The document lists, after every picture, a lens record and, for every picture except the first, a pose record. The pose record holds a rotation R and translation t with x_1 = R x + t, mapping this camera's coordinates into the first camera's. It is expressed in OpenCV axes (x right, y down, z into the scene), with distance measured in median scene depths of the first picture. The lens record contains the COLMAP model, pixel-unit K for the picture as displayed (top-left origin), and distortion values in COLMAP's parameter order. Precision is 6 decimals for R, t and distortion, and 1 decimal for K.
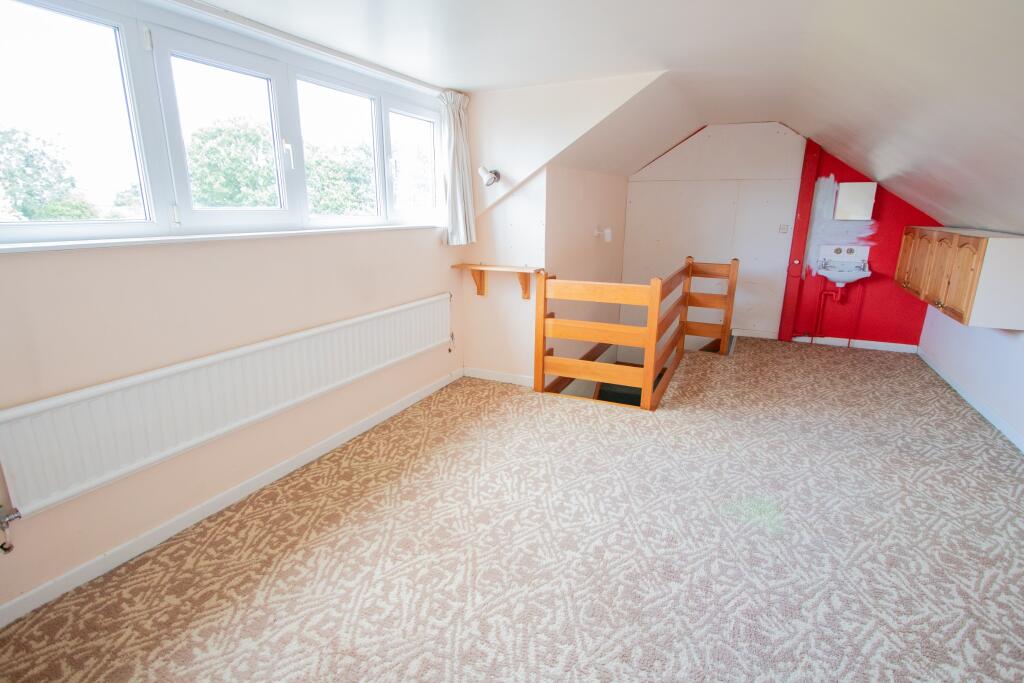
lens RADIAL K [[535.7, 0, 512.6], [0, 535.7, 326.1], [0, 0, 1]] dist [-0.002831, -0.000904]
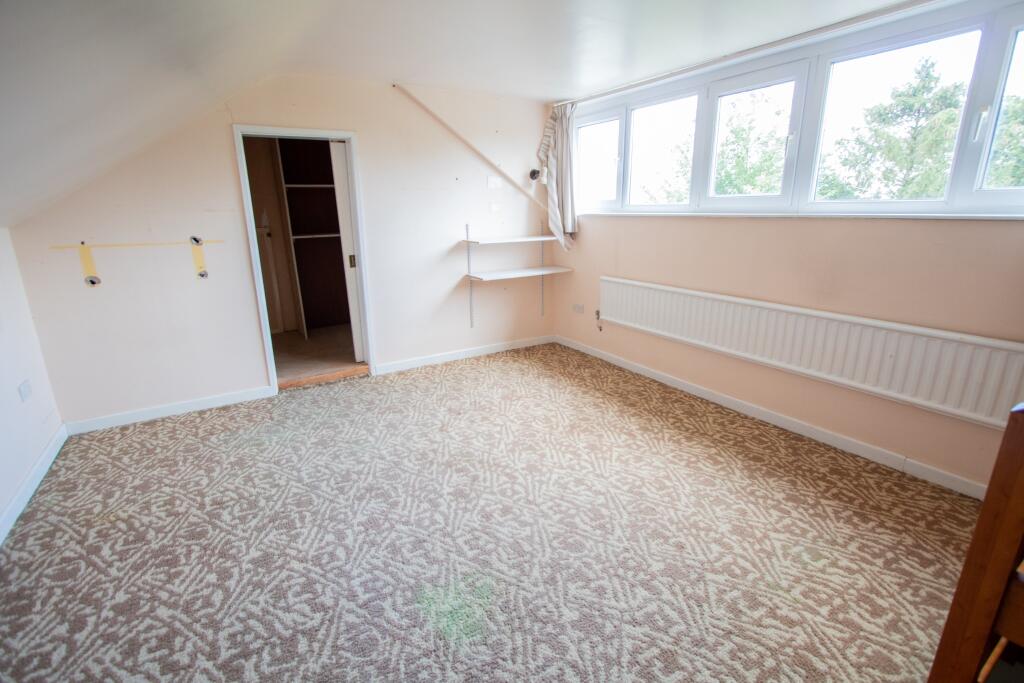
lens RADIAL K [[472.7, 0, 512.0], [0, 472.7, 341.5], [0, 0, 1]] dist [-0.000443, -0.000013]
pose [[-0.548175, 0.222936, -0.806104, 0.818151], [-0.177367, 0.910910, 0.372536, -0.224422], [0.817340, 0.347191, -0.459797, 1.178673]]
